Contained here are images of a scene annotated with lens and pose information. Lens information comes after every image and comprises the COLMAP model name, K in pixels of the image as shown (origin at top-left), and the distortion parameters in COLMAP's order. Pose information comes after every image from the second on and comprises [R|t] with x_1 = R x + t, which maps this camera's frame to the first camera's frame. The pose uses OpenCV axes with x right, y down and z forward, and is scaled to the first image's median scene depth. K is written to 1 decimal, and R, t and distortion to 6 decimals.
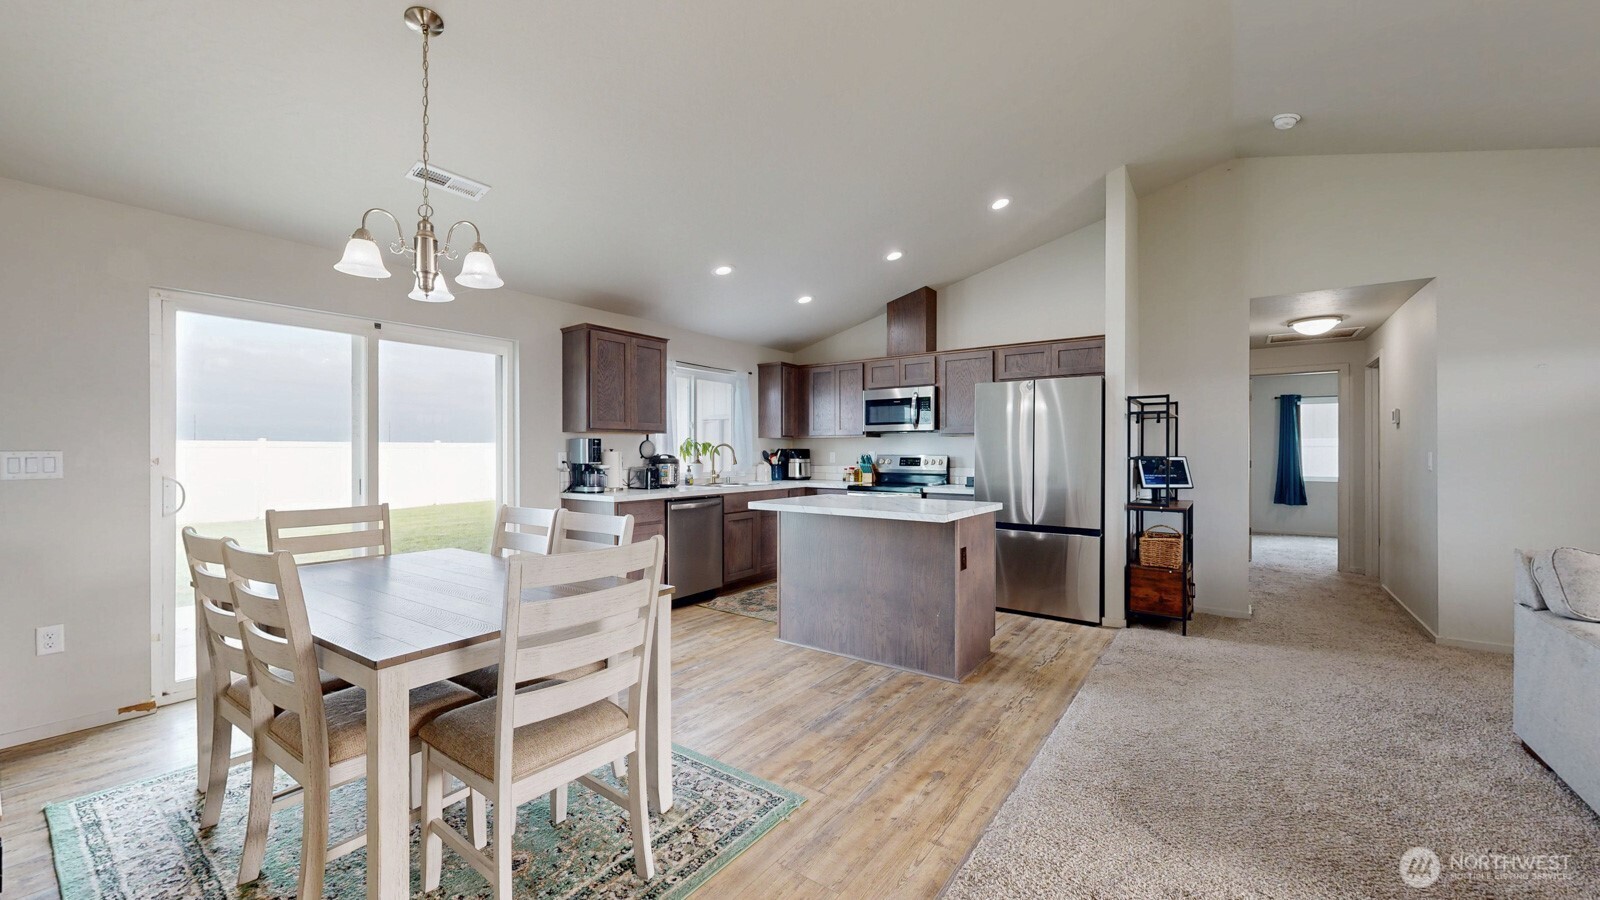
lens RADIAL K [[608.2, 0, 793.1], [0, 608.2, 453.9], [0, 0, 1]] dist [0.006430, -0.000120]
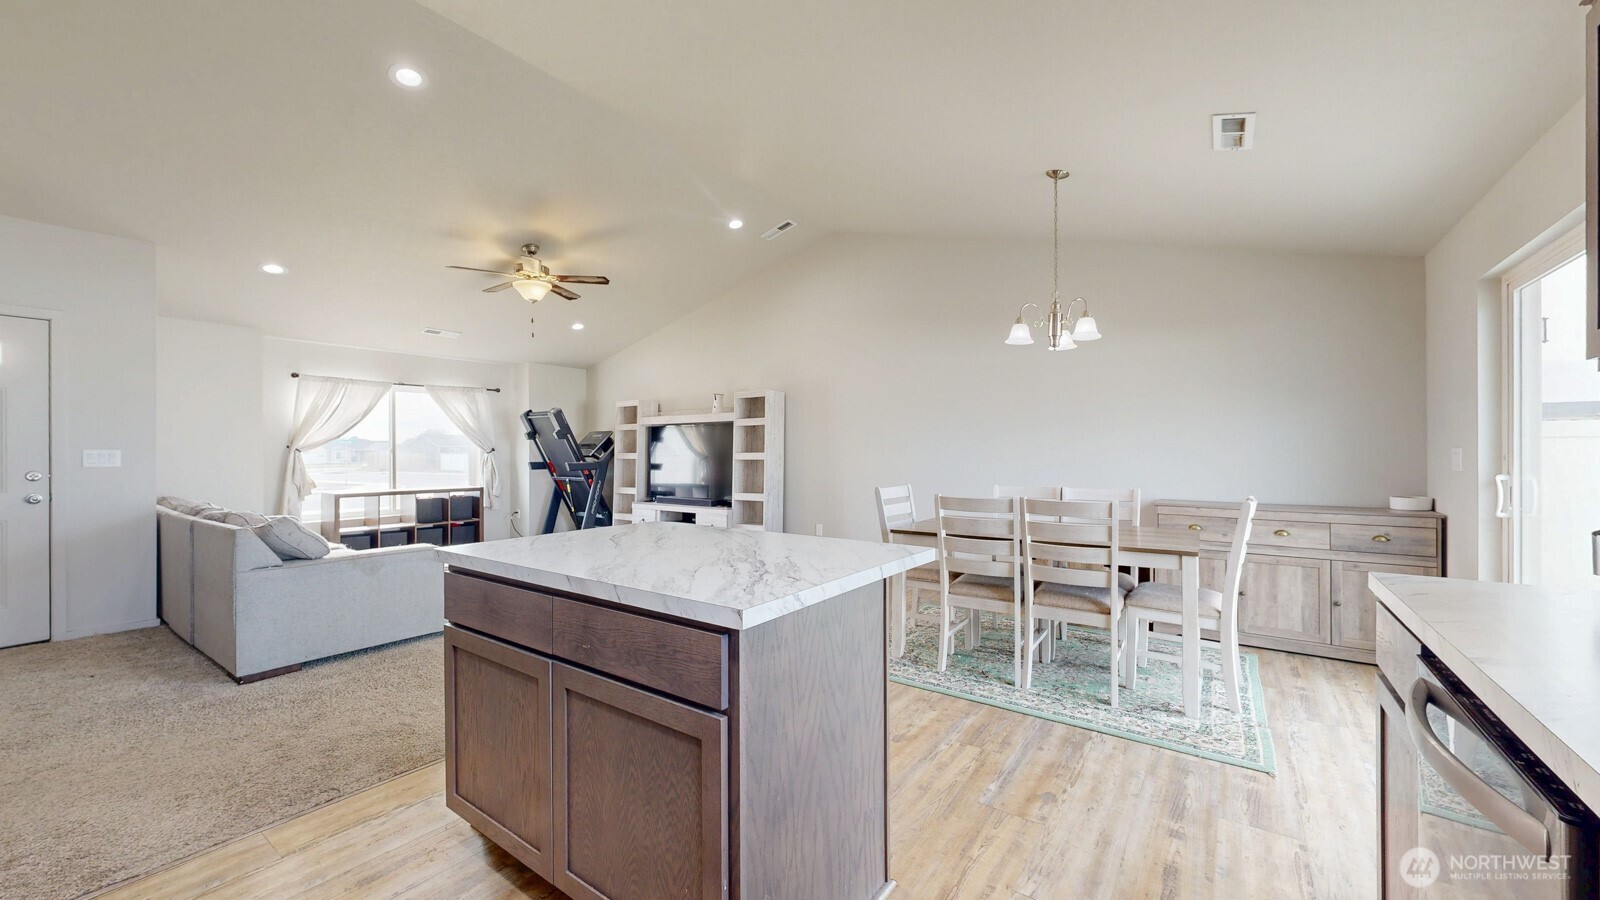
lens RADIAL K [[608.2, 0, 793.1], [0, 608.2, 453.9], [0, 0, 1]] dist [0.006430, -0.000120]
pose [[-0.999982, 0.002901, -0.005327, 0.031687], [0.002878, 0.999986, 0.004440, -0.000972], [0.005340, 0.004424, -0.999976, 1.026980]]
